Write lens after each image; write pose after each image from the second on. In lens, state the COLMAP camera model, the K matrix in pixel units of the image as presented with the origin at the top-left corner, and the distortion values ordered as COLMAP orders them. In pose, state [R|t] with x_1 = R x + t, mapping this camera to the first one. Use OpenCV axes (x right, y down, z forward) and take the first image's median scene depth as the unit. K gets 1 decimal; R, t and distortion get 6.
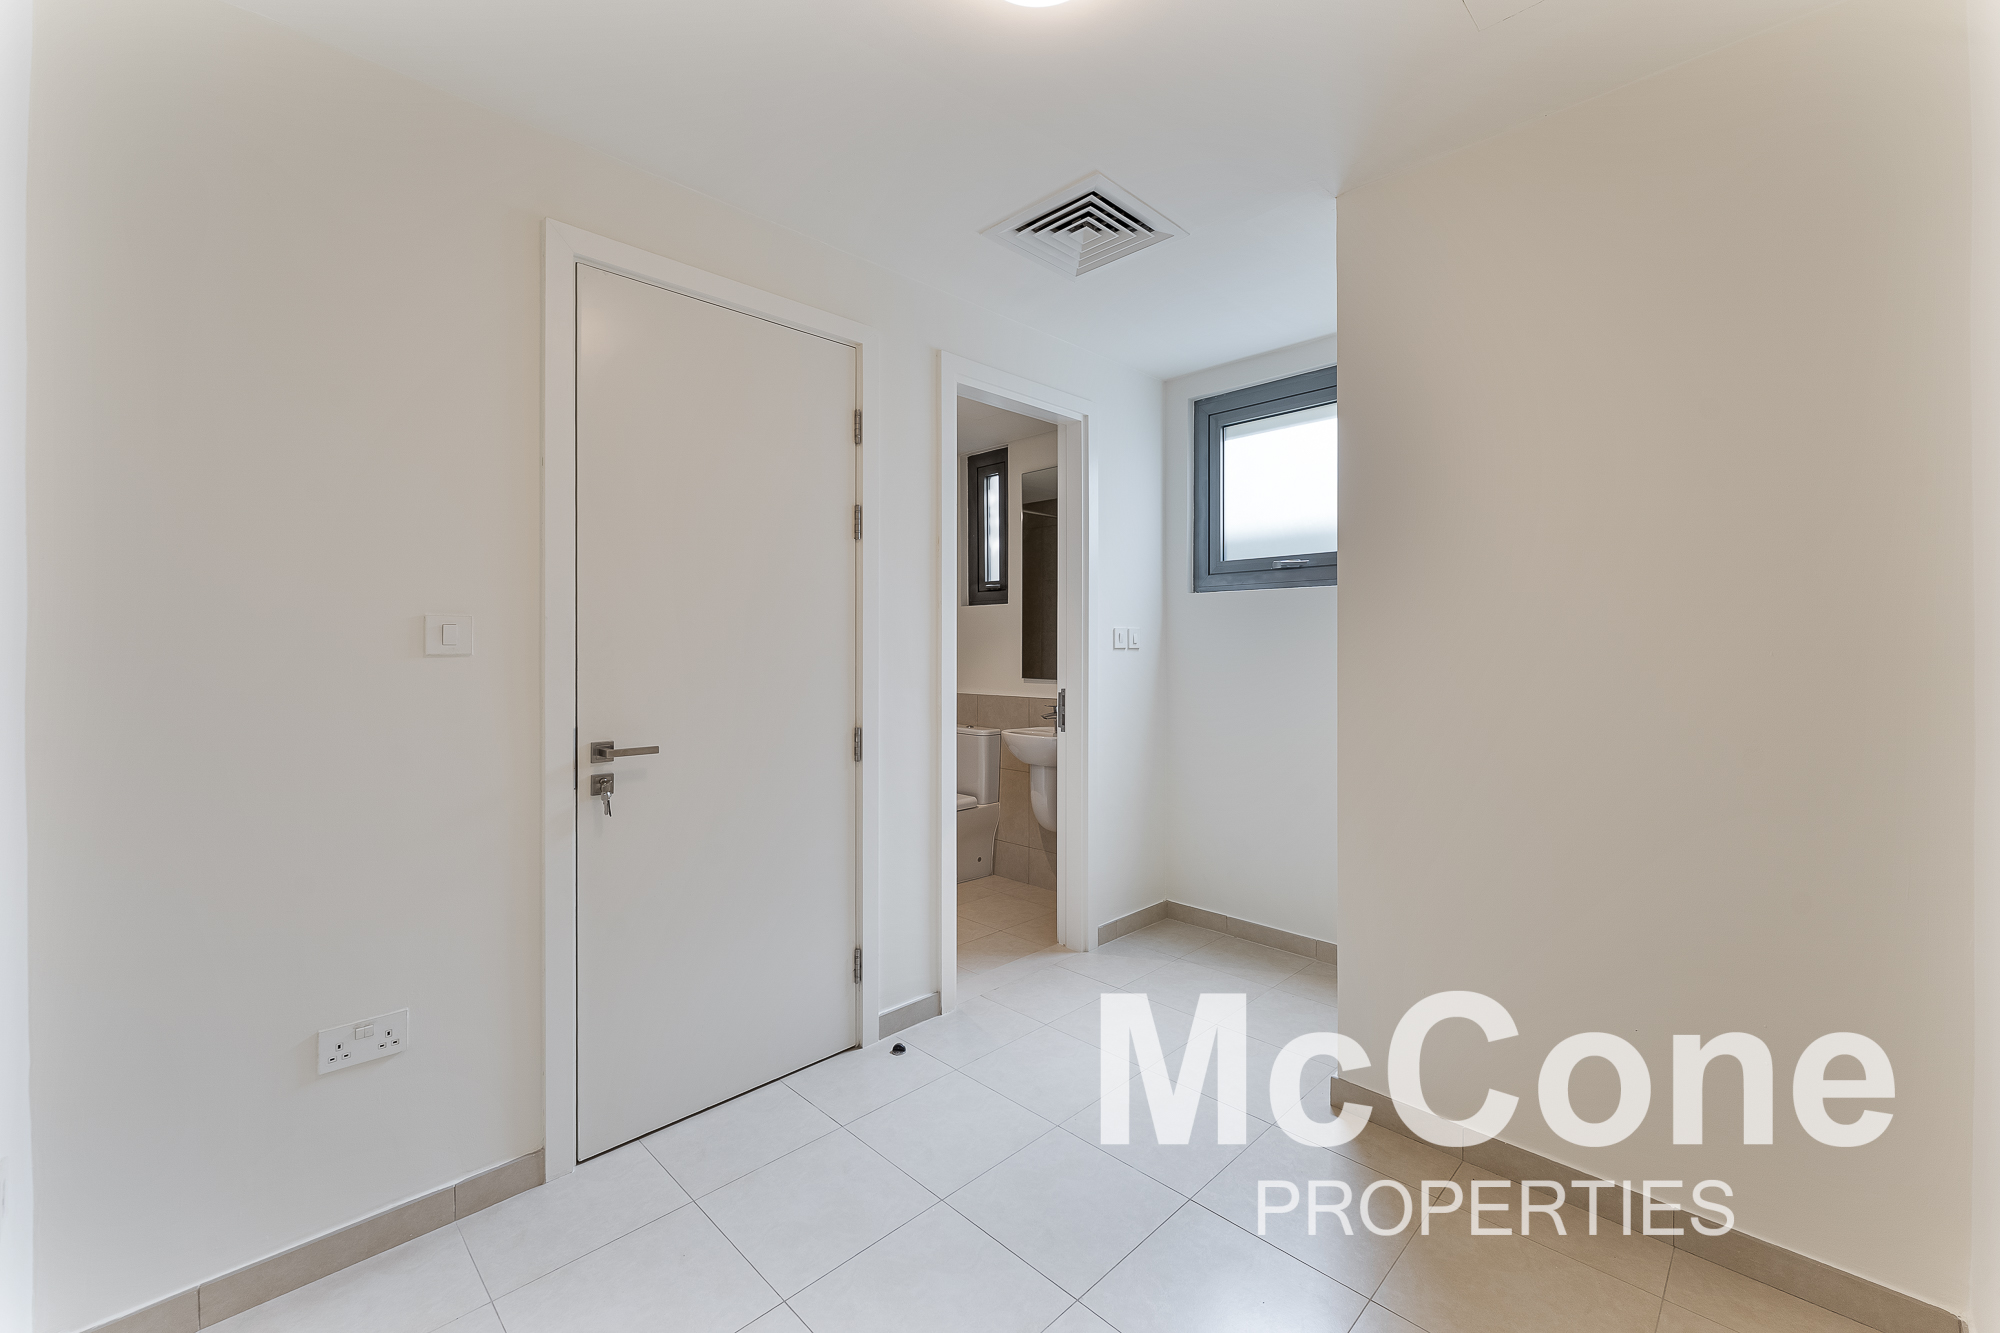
lens RADIAL K [[805.3, 0, 1001.2], [0, 805.3, 657.3], [0, 0, 1]] dist [0.000787, -0.000801]
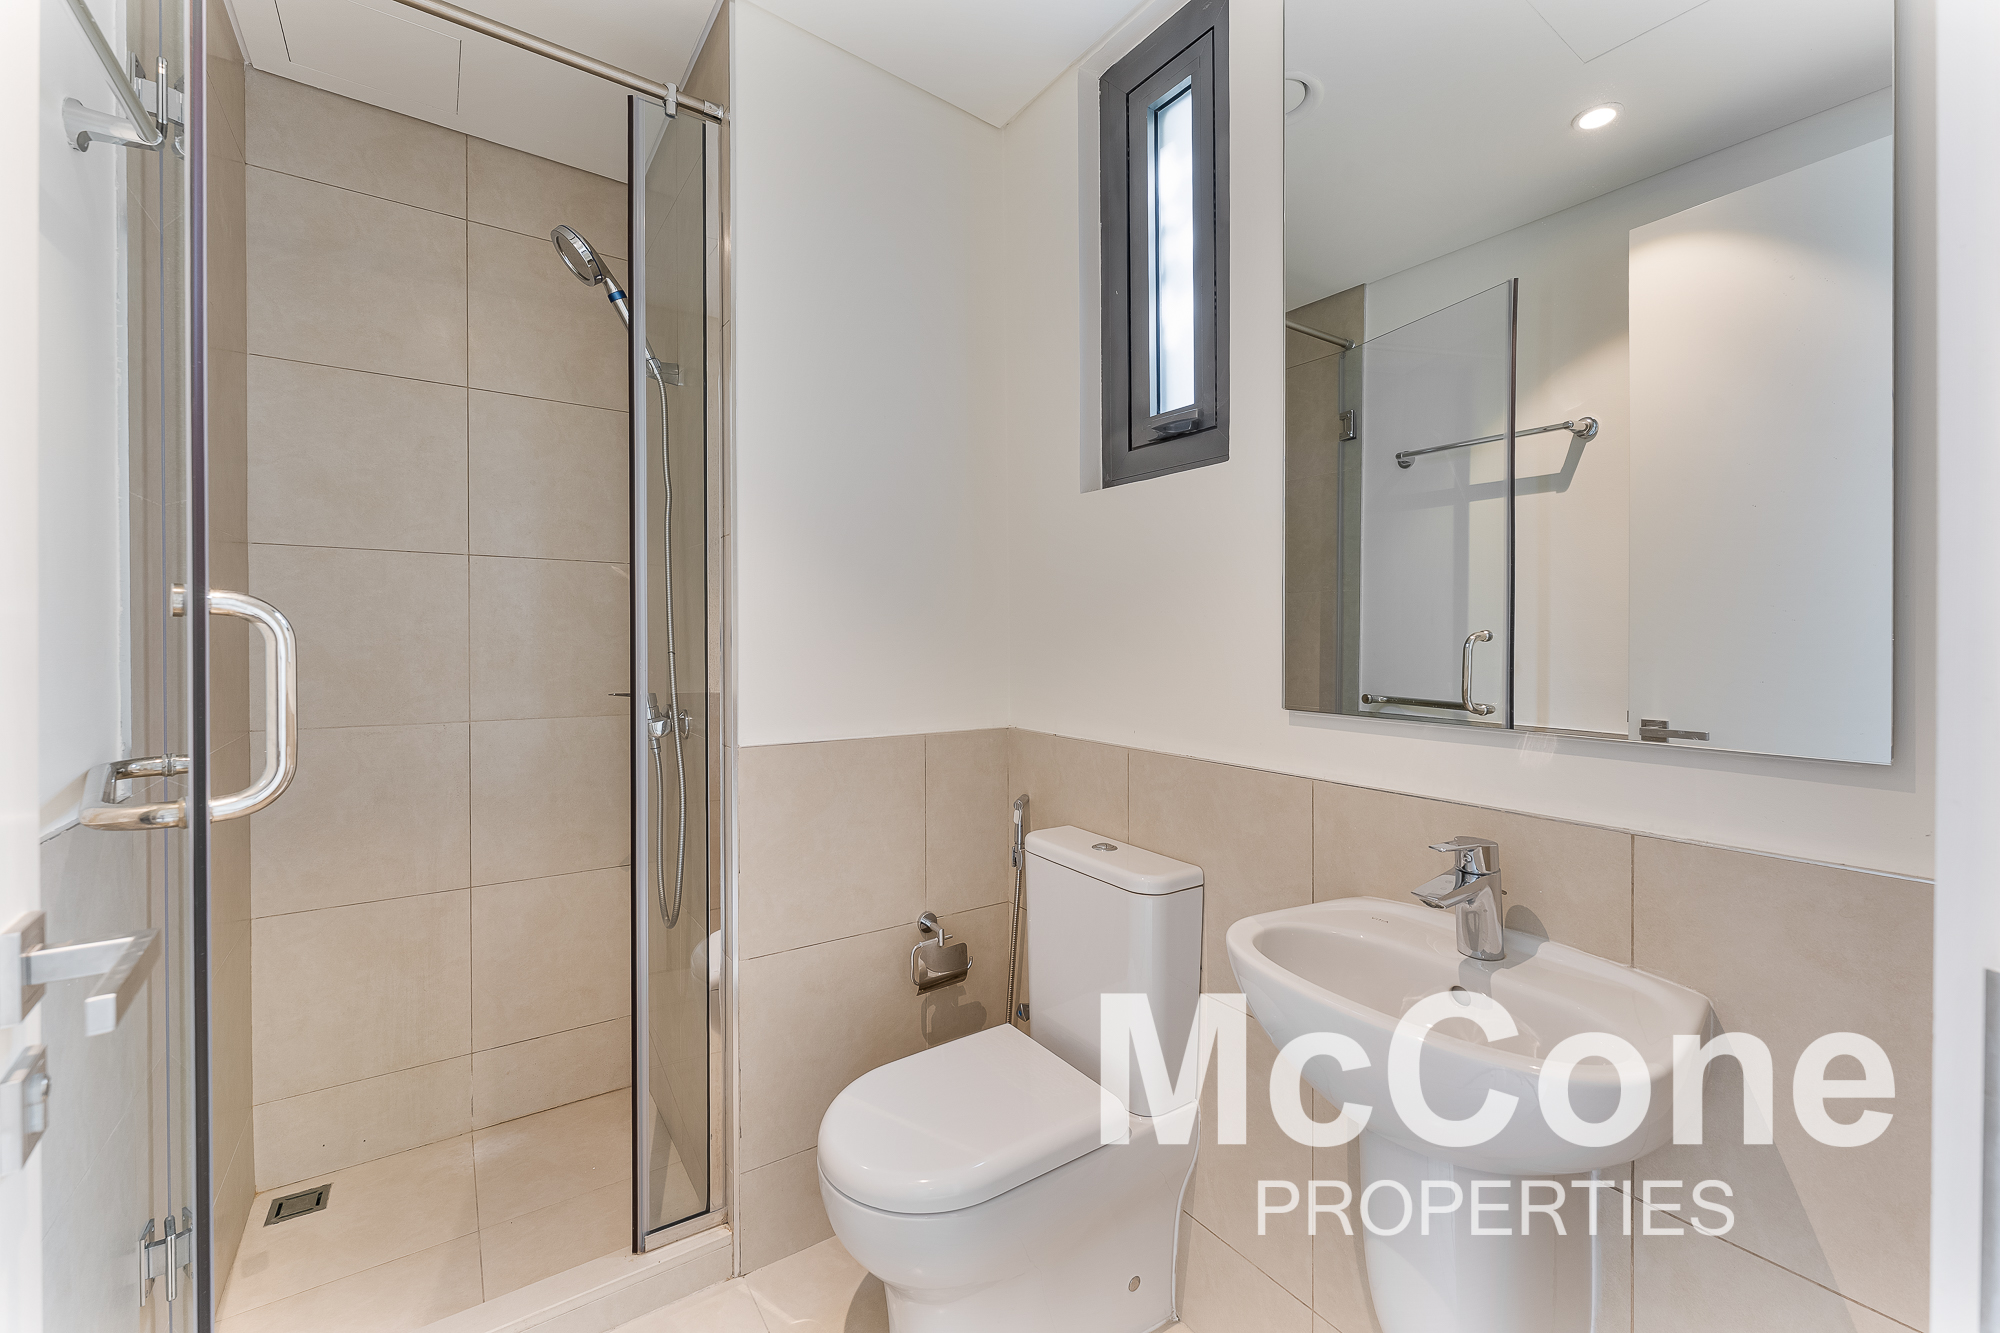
lens RADIAL K [[805.3, 0, 998.7], [0, 805.3, 660.6], [0, 0, 1]] dist [0.000787, -0.000801]
pose [[0.986102, 0.001210, -0.166139, -0.026984], [-0.001048, 0.999999, 0.001059, 0.006869], [0.166140, -0.000871, 0.986102, 0.666020]]
